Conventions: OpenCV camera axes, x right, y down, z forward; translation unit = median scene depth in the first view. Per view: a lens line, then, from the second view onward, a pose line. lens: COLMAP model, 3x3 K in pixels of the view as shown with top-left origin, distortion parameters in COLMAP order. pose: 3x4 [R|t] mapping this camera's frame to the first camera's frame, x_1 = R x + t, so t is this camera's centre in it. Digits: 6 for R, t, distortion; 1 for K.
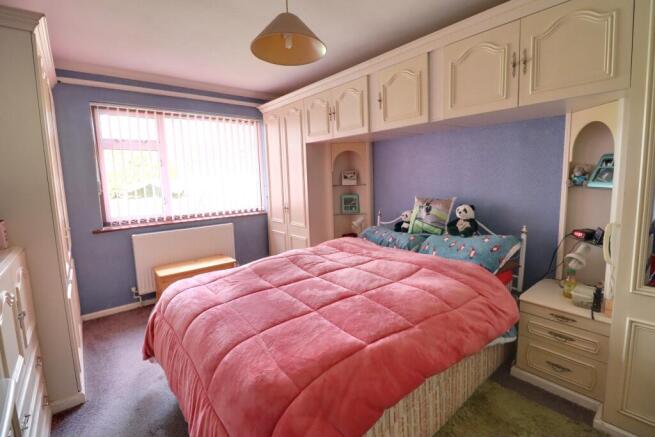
lens RADIAL K [[301.8, 0, 330.6], [0, 301.8, 207.4], [0, 0, 1]] dist [0.001097, 0.000107]
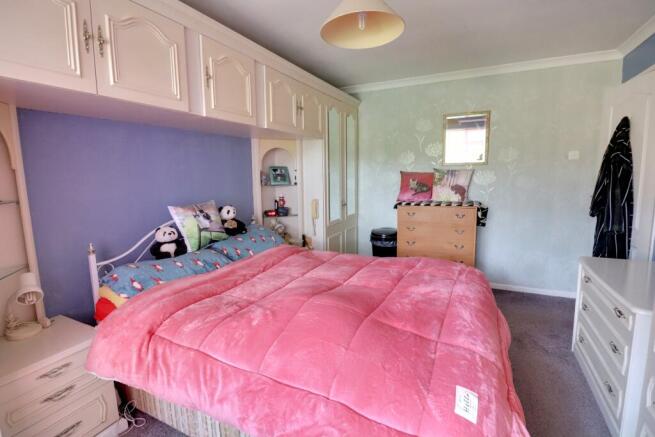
lens RADIAL K [[301.8, 0, 330.6], [0, 301.8, 207.4], [0, 0, 1]] dist [0.001097, 0.000107]
pose [[-0.456156, -0.108764, 0.883228, -0.603131], [0.051144, 0.987658, 0.148039, -0.128944], [-0.888429, 0.112700, -0.444964, 1.042782]]
